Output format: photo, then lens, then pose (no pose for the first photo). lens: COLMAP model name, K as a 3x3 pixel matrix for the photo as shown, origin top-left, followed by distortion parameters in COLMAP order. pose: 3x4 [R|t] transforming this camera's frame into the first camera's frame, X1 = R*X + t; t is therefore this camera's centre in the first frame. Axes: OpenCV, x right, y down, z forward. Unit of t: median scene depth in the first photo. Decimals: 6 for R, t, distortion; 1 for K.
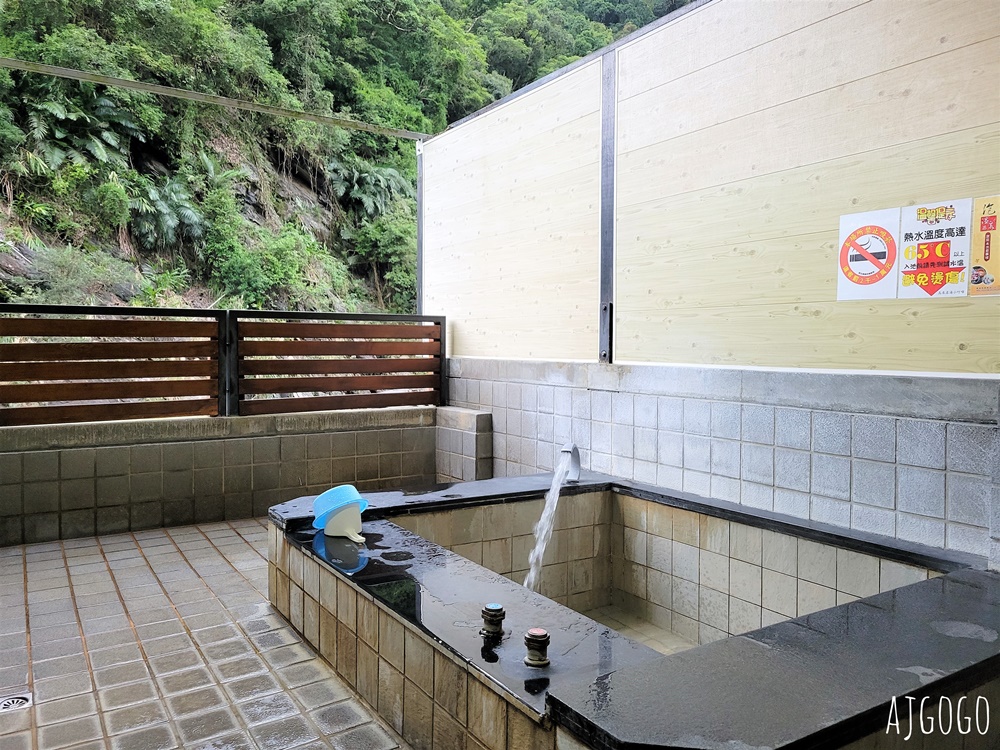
lens RADIAL K [[749.9, 0, 500.0], [0, 749.9, 375.0], [0, 0, 1]] dist [0.056710, -0.050112]
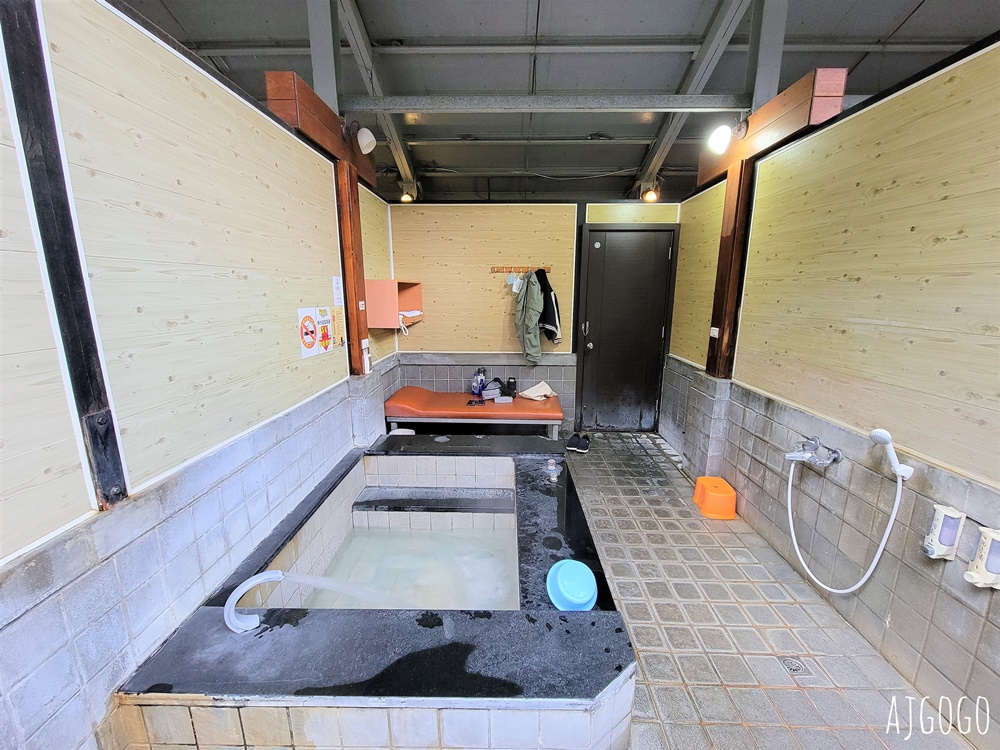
lens RADIAL K [[408.4, 0, 502.3], [0, 408.4, 378.5], [0, 0, 1]] dist [0.007260, -0.006570]
pose [[-0.831011, -0.126534, 0.541673, -0.453221], [0.014301, 0.968602, 0.248205, -0.297788], [-0.556071, 0.214007, -0.803110, 1.613275]]
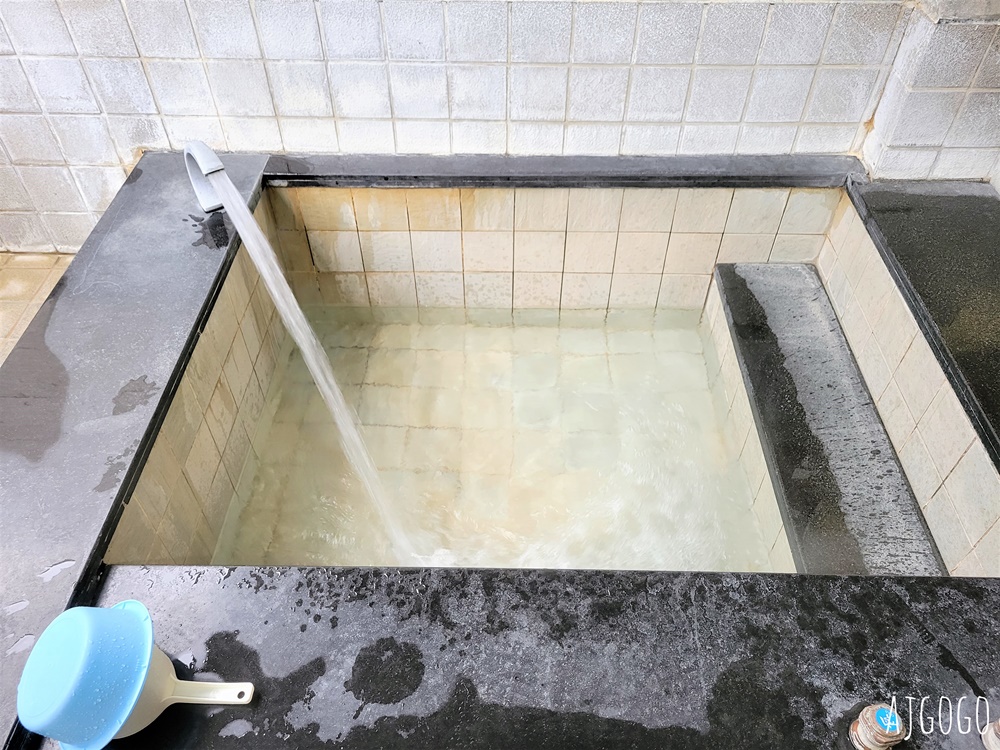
lens RADIAL K [[749.9, 0, 500.0], [0, 749.9, 375.0], [0, 0, 1]] dist [0.056710, -0.050112]
pose [[0.555860, -0.605849, 0.569181, -0.245994], [0.036137, 0.701672, 0.711583, -0.218427], [-0.830490, -0.374972, 0.411925, 0.785119]]
